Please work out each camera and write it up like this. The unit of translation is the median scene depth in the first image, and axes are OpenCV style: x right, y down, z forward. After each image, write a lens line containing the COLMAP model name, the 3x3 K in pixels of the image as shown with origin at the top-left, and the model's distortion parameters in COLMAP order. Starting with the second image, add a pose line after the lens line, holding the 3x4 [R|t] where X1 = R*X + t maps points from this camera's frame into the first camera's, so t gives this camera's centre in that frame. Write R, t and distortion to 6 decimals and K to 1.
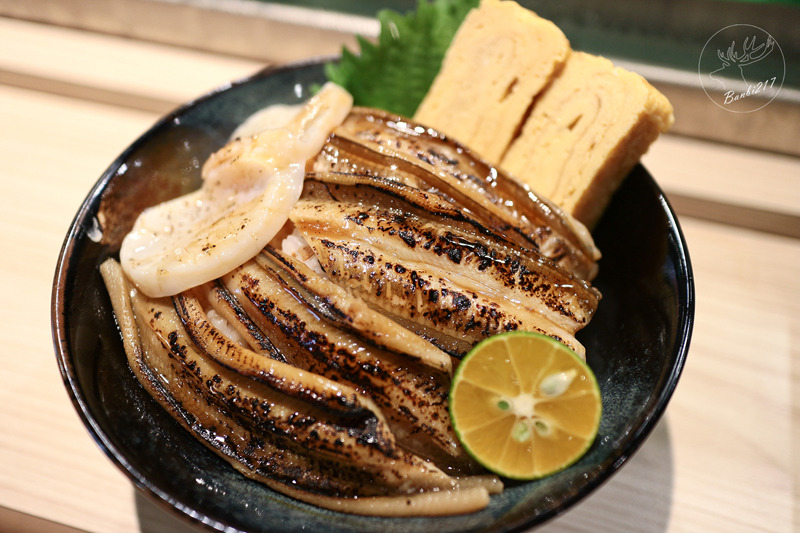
lens RADIAL K [[763.5, 0, 400.0], [0, 763.5, 266.5], [0, 0, 1]] dist [0.005407, -0.014446]
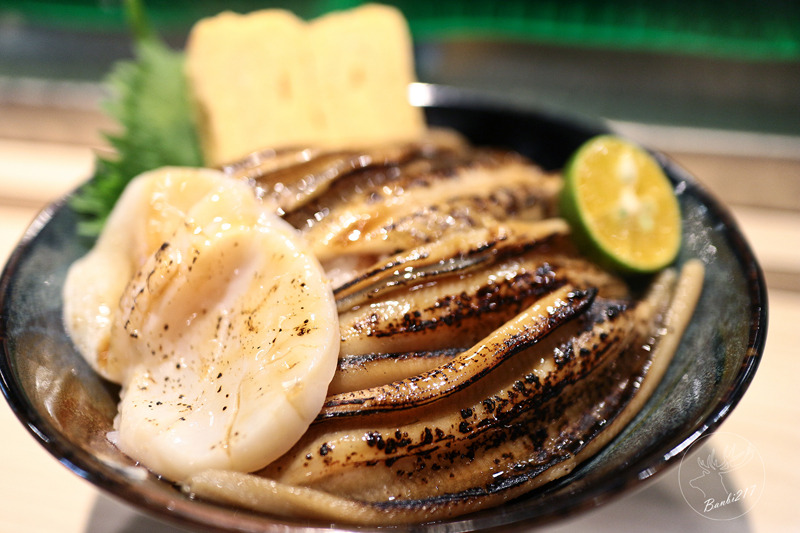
lens RADIAL K [[763.5, 0, 400.0], [0, 763.5, 266.5], [0, 0, 1]] dist [0.005407, -0.014446]
pose [[0.448194, -0.543986, 0.709367, -0.735289], [0.718247, 0.691566, 0.076530, -0.058182], [-0.532206, 0.475201, 0.700672, 0.450555]]
